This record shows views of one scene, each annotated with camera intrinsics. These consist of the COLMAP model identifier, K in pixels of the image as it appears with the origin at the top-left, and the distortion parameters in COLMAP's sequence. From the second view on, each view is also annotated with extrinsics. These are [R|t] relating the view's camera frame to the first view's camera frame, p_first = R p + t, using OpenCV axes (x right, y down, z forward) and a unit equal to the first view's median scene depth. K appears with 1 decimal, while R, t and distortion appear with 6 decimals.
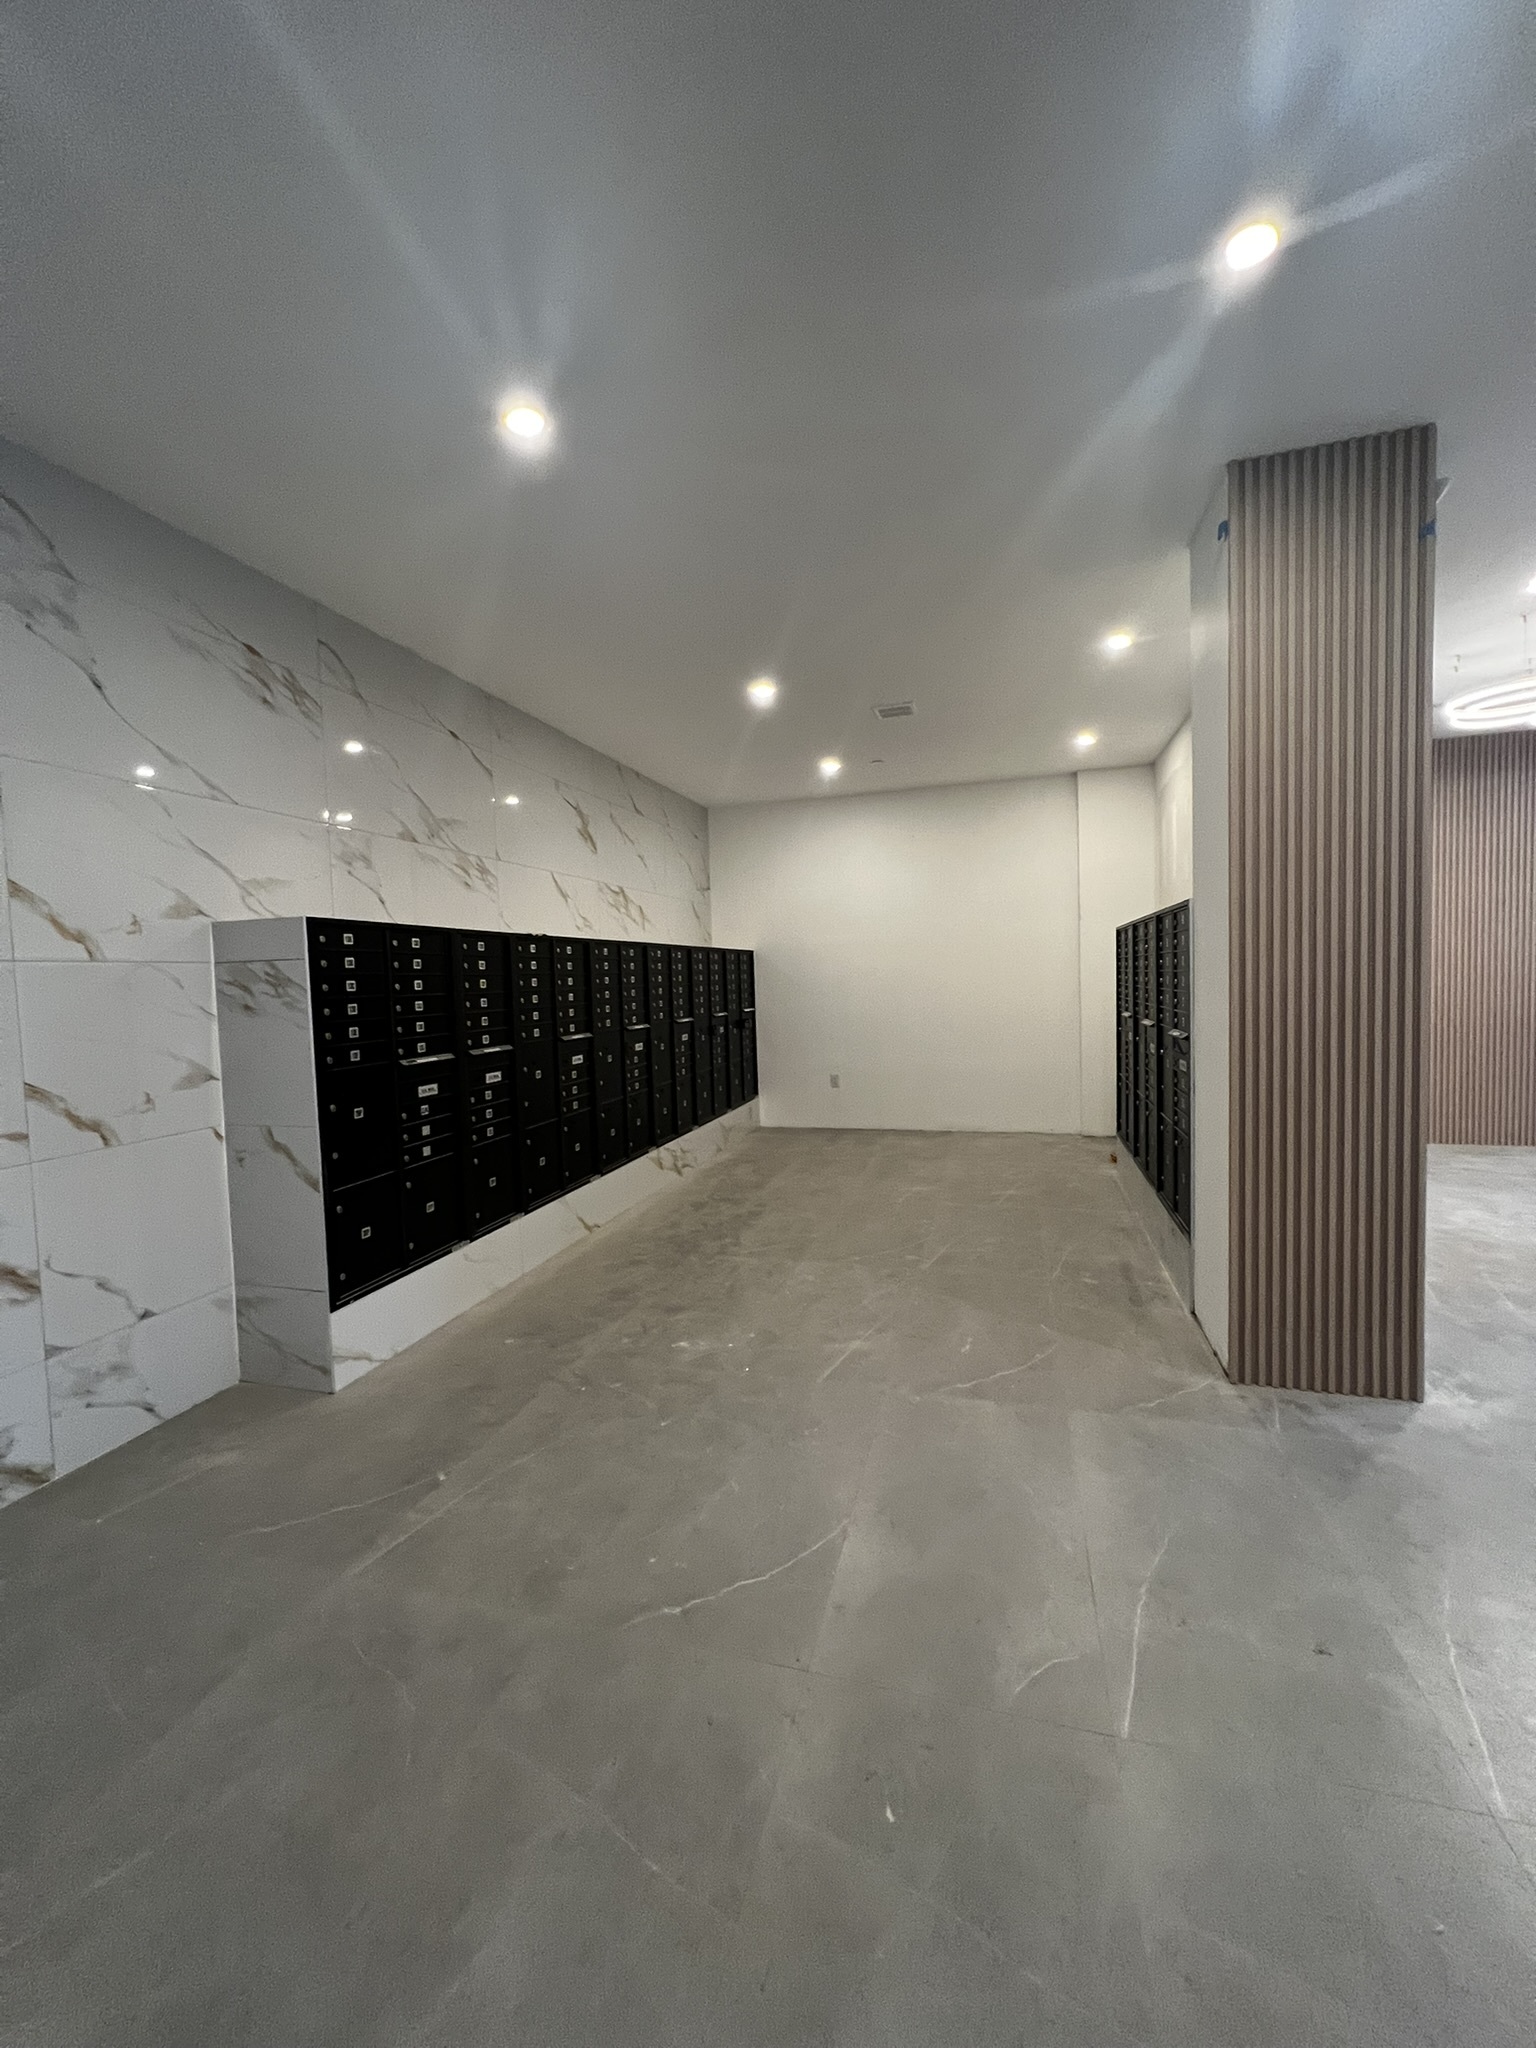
lens RADIAL K [[818.0, 0, 764.4], [0, 818.0, 1021.1], [0, 0, 1]] dist [-0.000923, -0.000108]
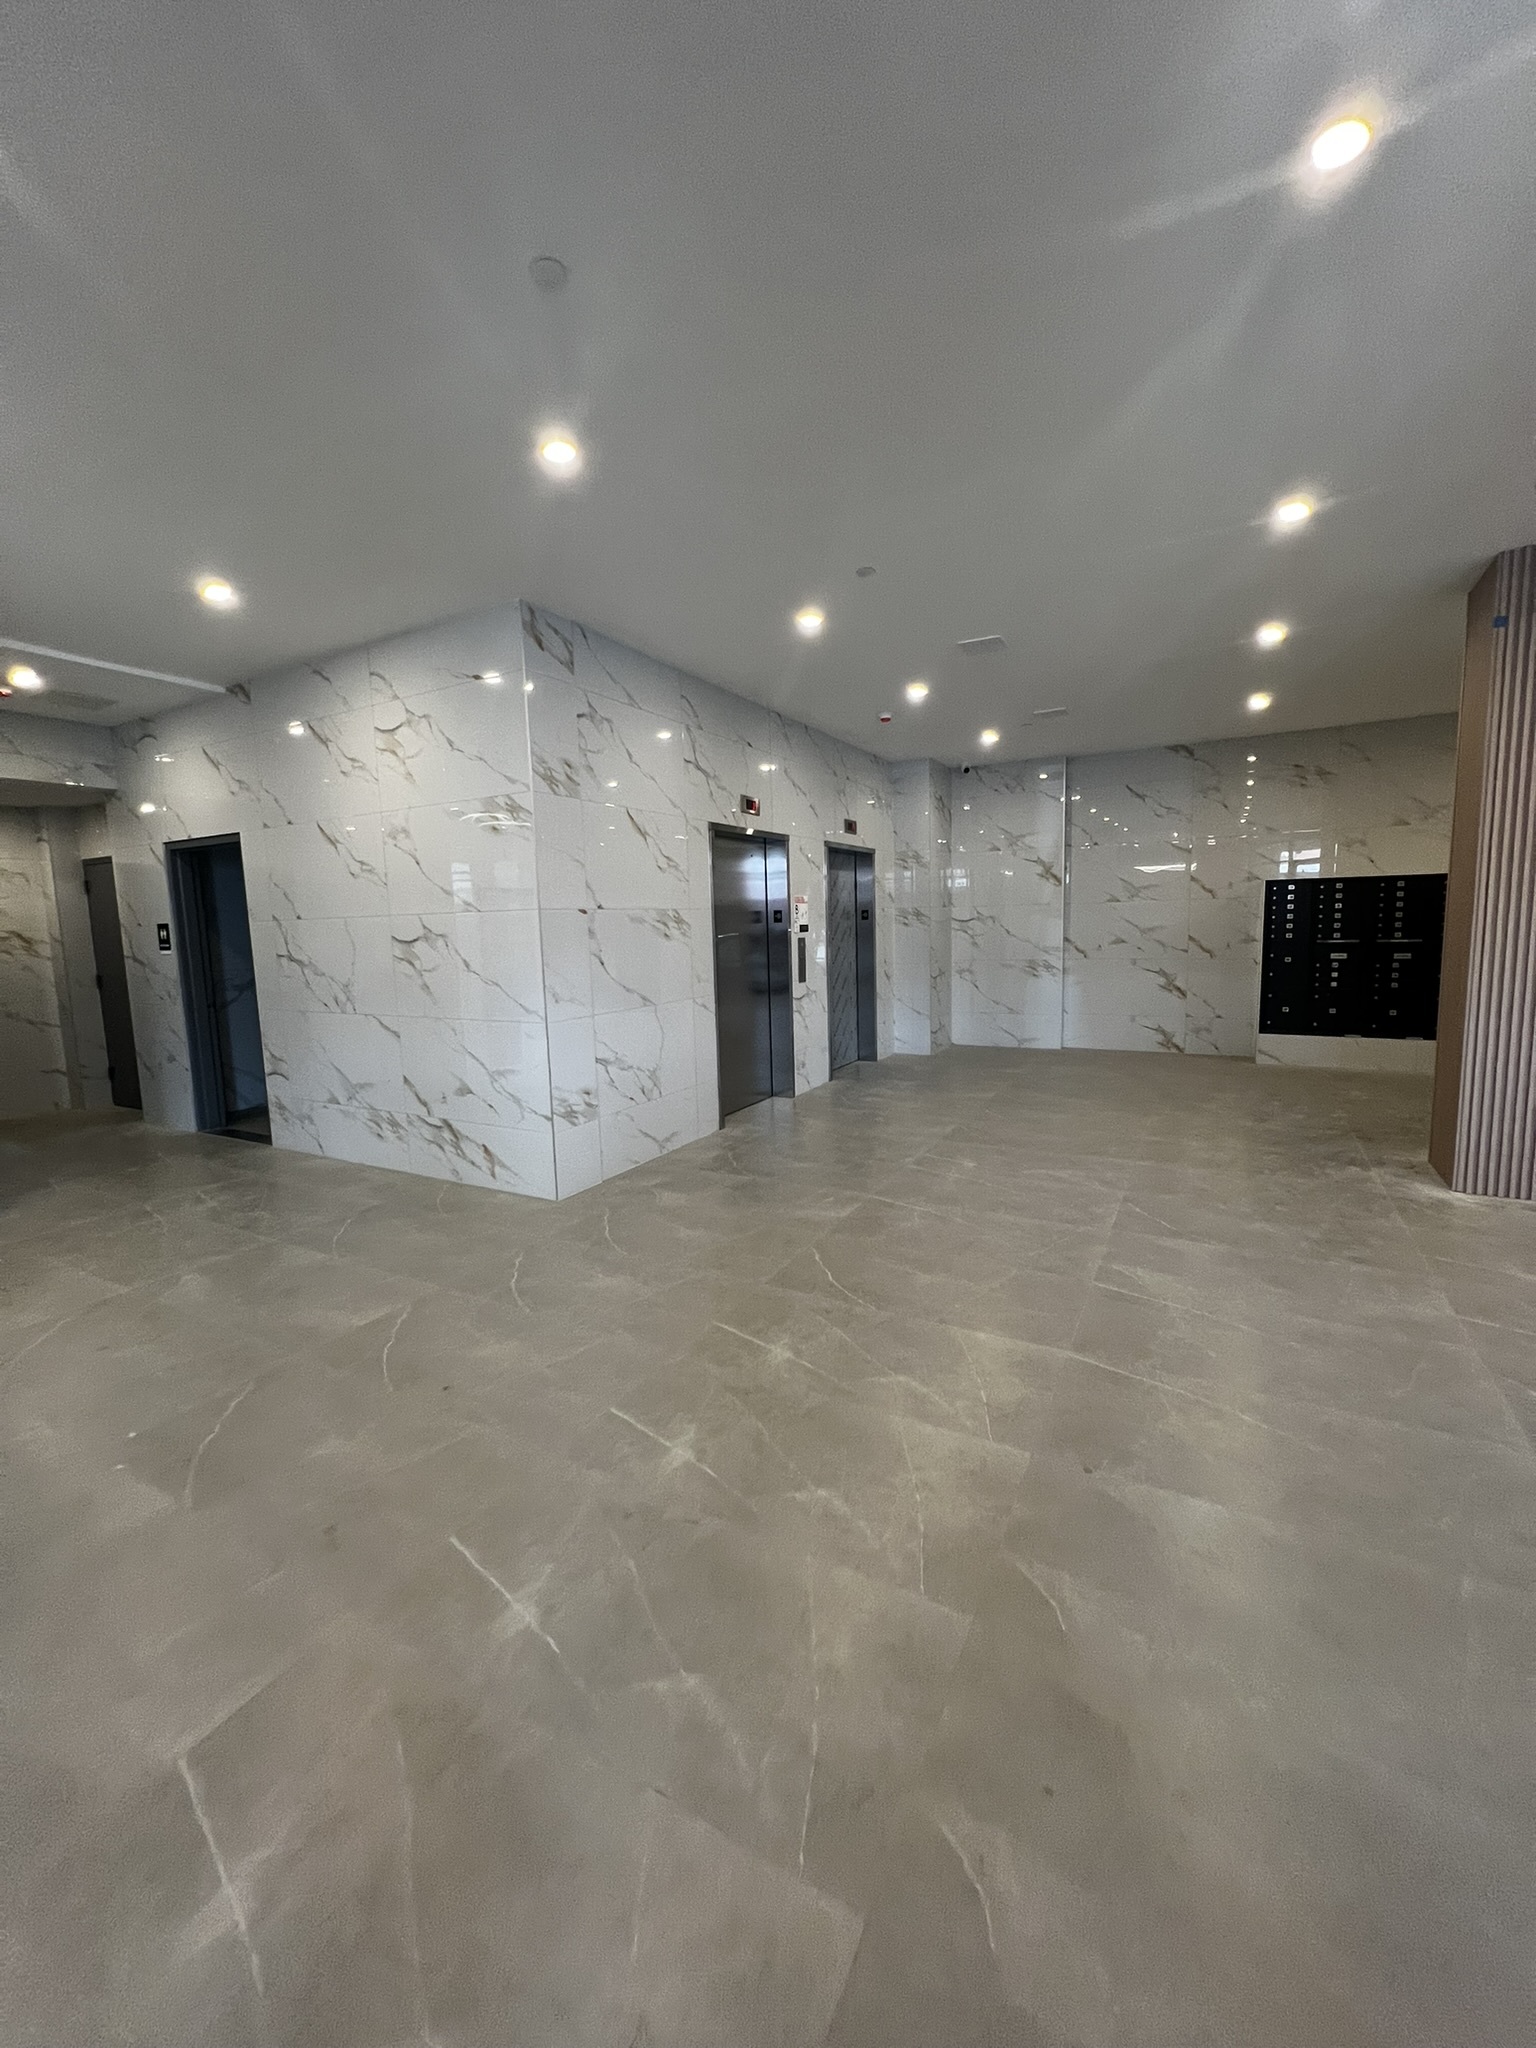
lens RADIAL K [[818.0, 0, 764.4], [0, 818.0, 1021.1], [0, 0, 1]] dist [-0.000923, -0.000108]
pose [[-0.231941, 0.164300, -0.958754, 2.343725], [-0.011445, 0.985103, 0.171584, -0.113119], [0.972662, 0.050770, -0.226606, 0.051098]]
